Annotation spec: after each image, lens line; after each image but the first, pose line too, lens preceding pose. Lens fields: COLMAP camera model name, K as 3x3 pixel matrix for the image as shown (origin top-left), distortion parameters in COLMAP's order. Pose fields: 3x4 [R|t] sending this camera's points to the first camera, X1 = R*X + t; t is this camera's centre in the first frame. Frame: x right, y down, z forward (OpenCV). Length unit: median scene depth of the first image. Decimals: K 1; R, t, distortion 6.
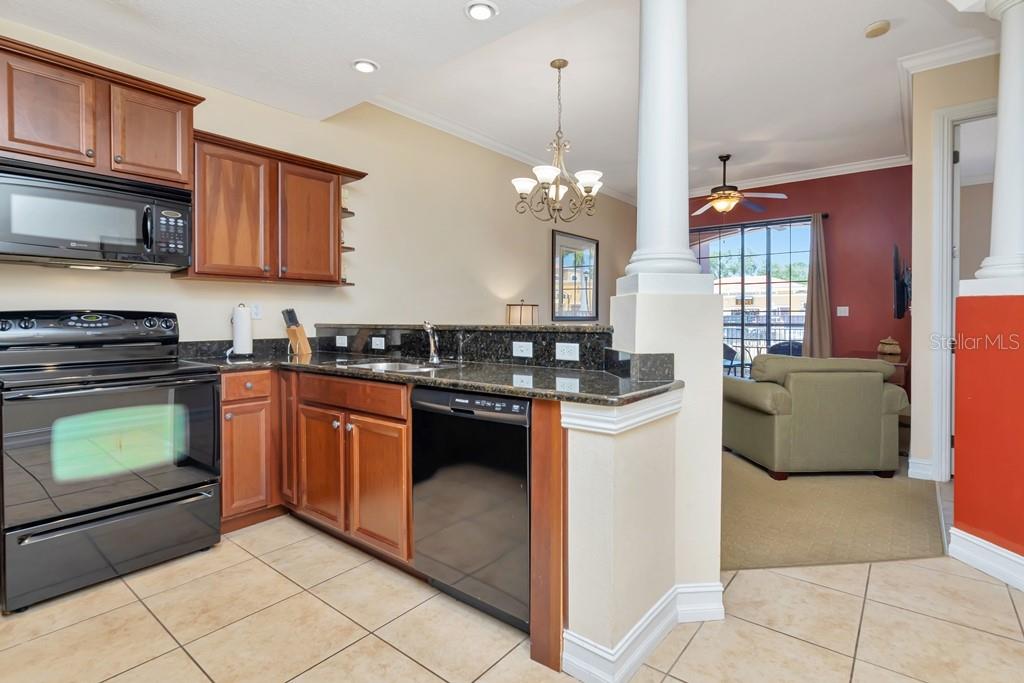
lens RADIAL K [[497.0, 0, 513.0], [0, 497.0, 313.0], [0, 0, 1]] dist [0.002315, 0.000370]
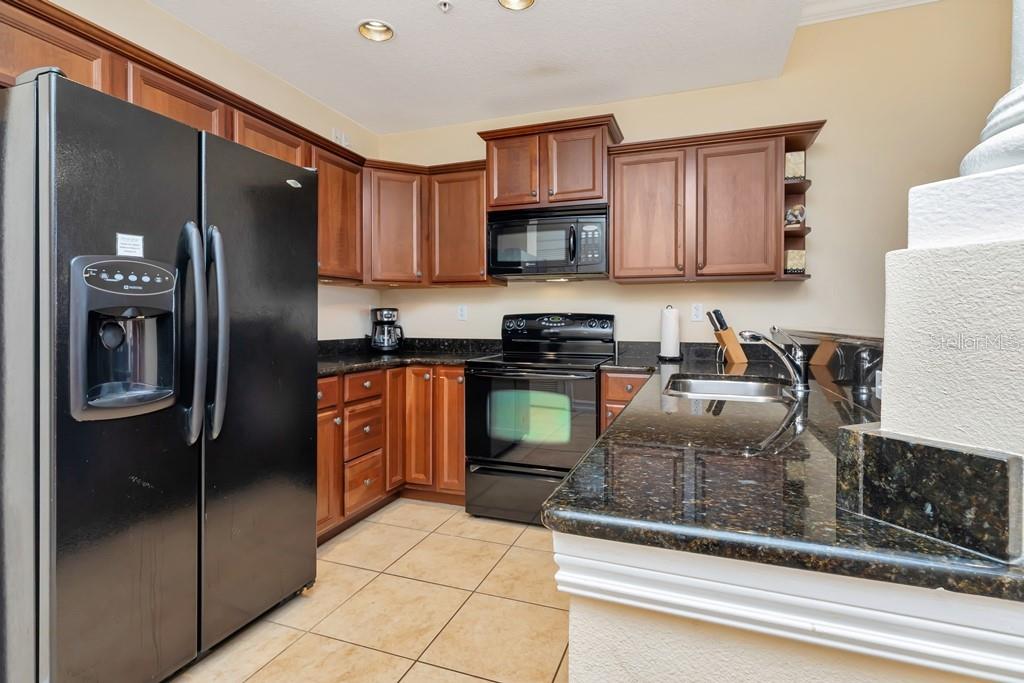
lens RADIAL K [[501.9, 0, 516.6], [0, 501.9, 317.0], [0, 0, 1]] dist [0.001807, -0.000134]
pose [[0.327050, 0.000326, -0.945007, 0.323399], [0.003009, 0.999995, 0.001386, 0.001998], [0.945002, -0.003297, 0.327048, 0.440374]]
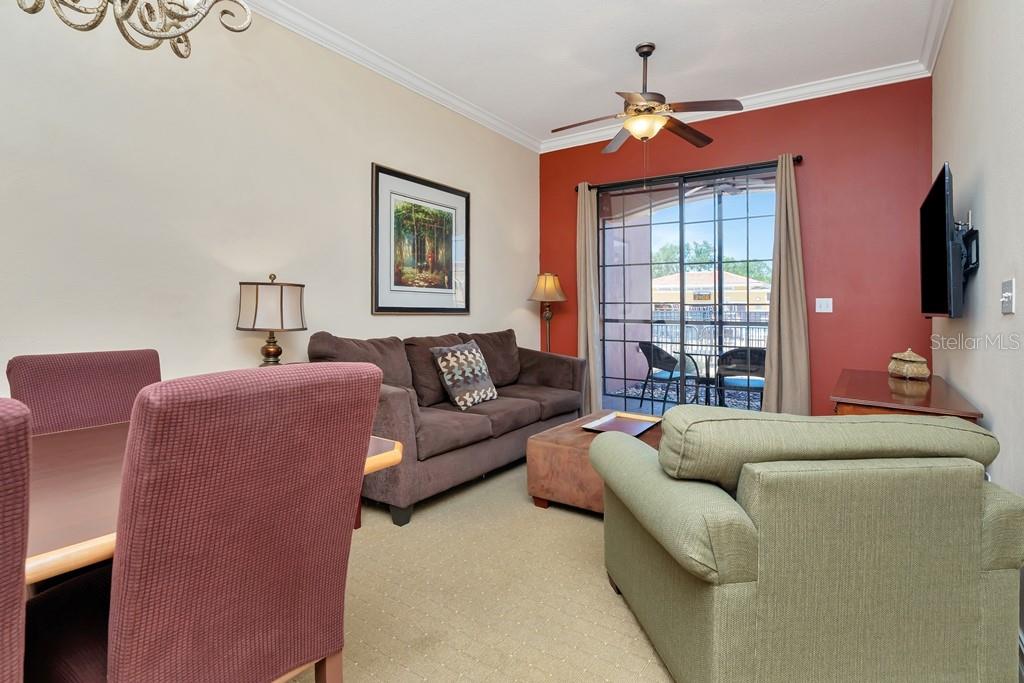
lens RADIAL K [[505.4, 0, 514.6], [0, 505.4, 297.1], [0, 0, 1]] dist [0.003893, 0.000793]
pose [[0.996976, 0.011616, 0.076833, 0.471621], [-0.010088, 0.999744, -0.020244, 0.009423], [-0.077049, 0.019408, 0.996838, 0.854717]]
